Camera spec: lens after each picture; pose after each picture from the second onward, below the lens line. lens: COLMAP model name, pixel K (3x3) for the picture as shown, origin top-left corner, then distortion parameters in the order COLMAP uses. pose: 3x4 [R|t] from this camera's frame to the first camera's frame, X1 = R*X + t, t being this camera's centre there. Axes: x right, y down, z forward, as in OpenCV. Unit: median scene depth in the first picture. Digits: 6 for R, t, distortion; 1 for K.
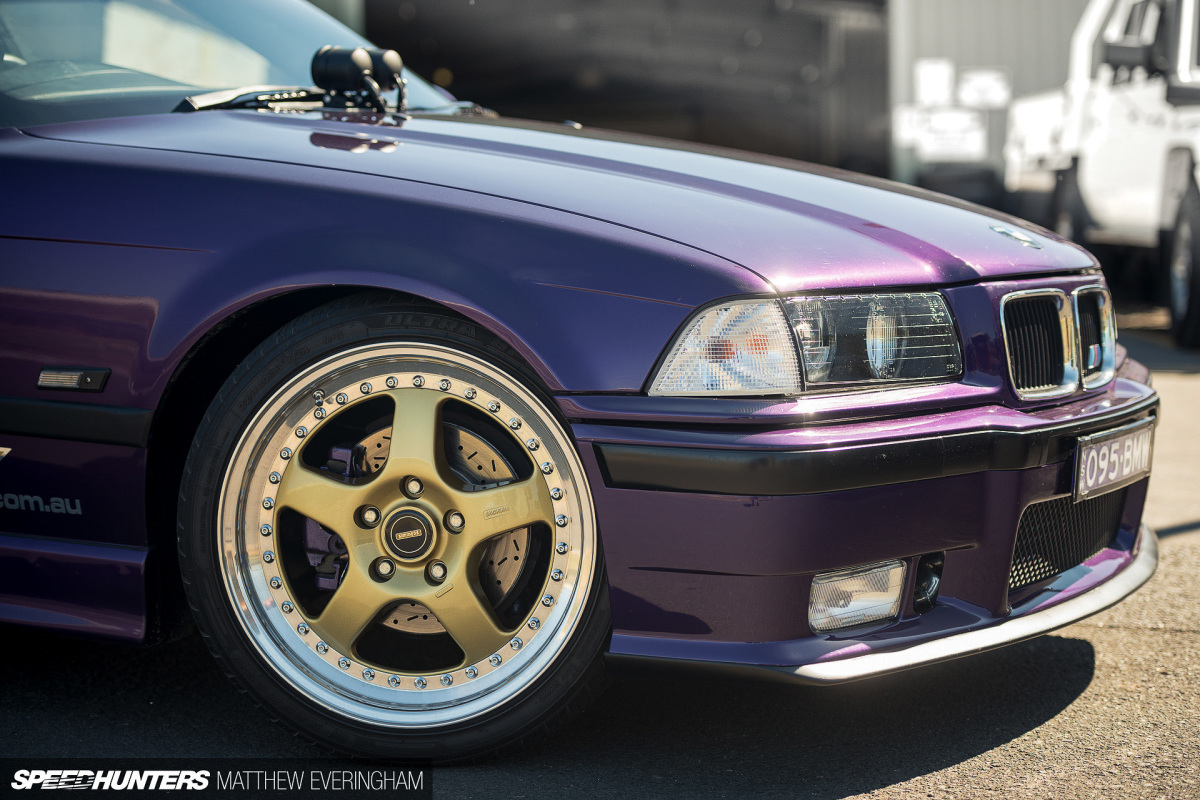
lens RADIAL K [[2401.2, 0, 591.7], [0, 2401.2, 399.4], [0, 0, 1]] dist [-0.042712, 0.000000]
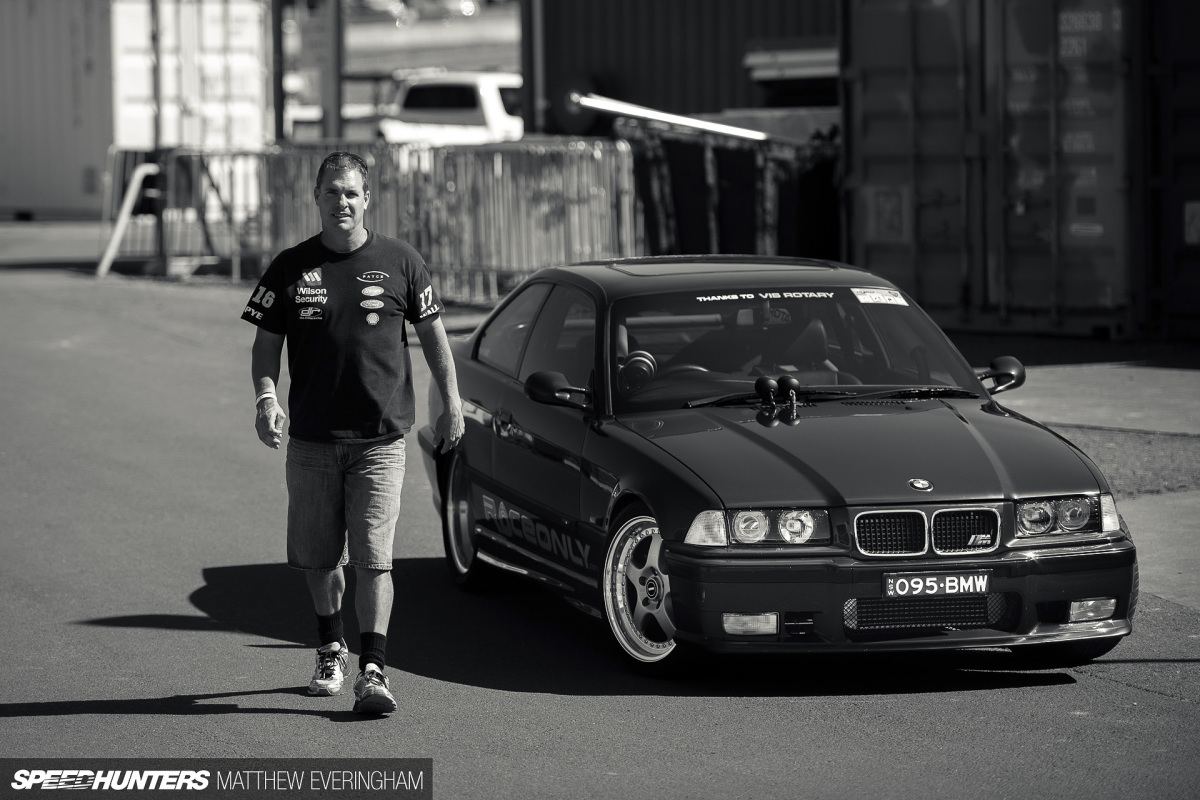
lens RADIAL K [[5421.0, 0, 588.6], [0, 5421.0, 394.3], [0, 0, 1]] dist [1.365589, 0.000000]
pose [[0.702530, 0.050677, -0.709847, 4.085589], [-0.049117, 0.998536, 0.022676, -0.288076], [0.709957, 0.018935, 0.703991, -3.246258]]
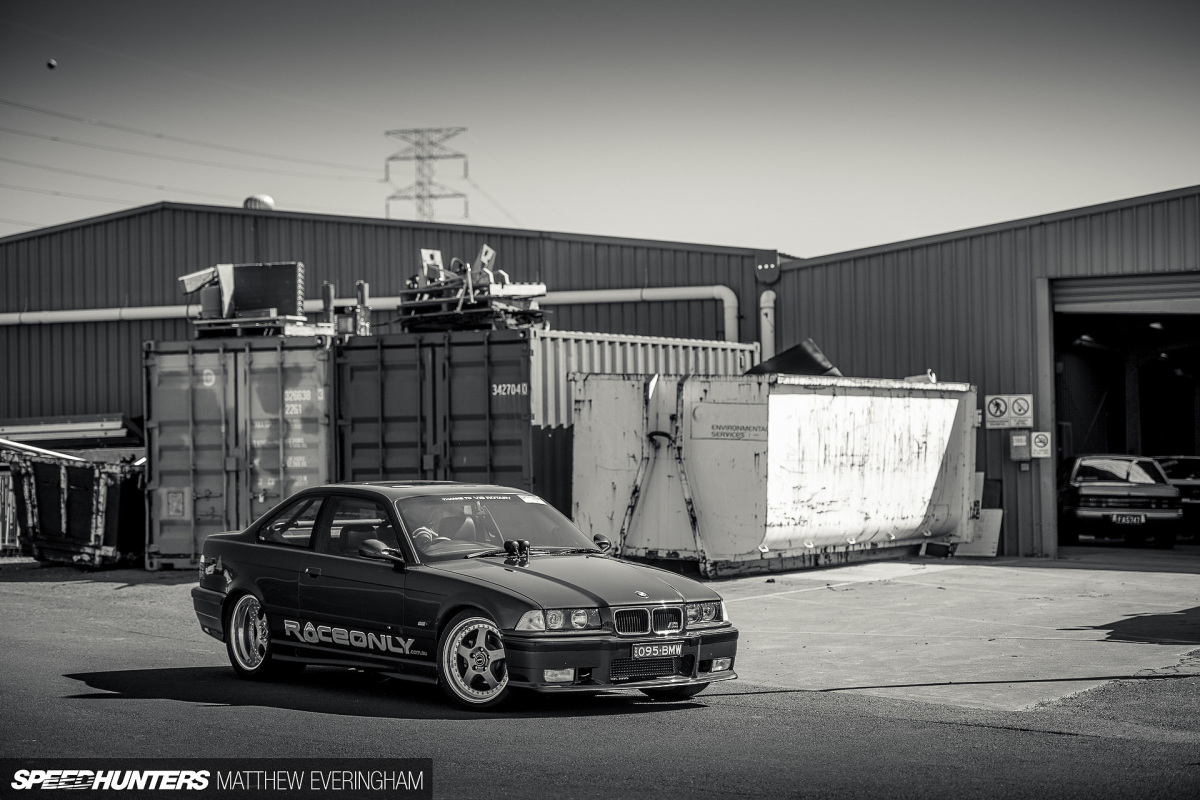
lens RADIAL K [[2958.2, 0, 607.5], [0, 2958.2, 412.1], [0, 0, 1]] dist [0.025271, 0.000000]
pose [[0.910885, -0.002465, -0.412653, 2.435658], [-0.033623, 0.996214, -0.080169, 0.029922], [0.411288, 0.086899, 0.907354, -3.987978]]
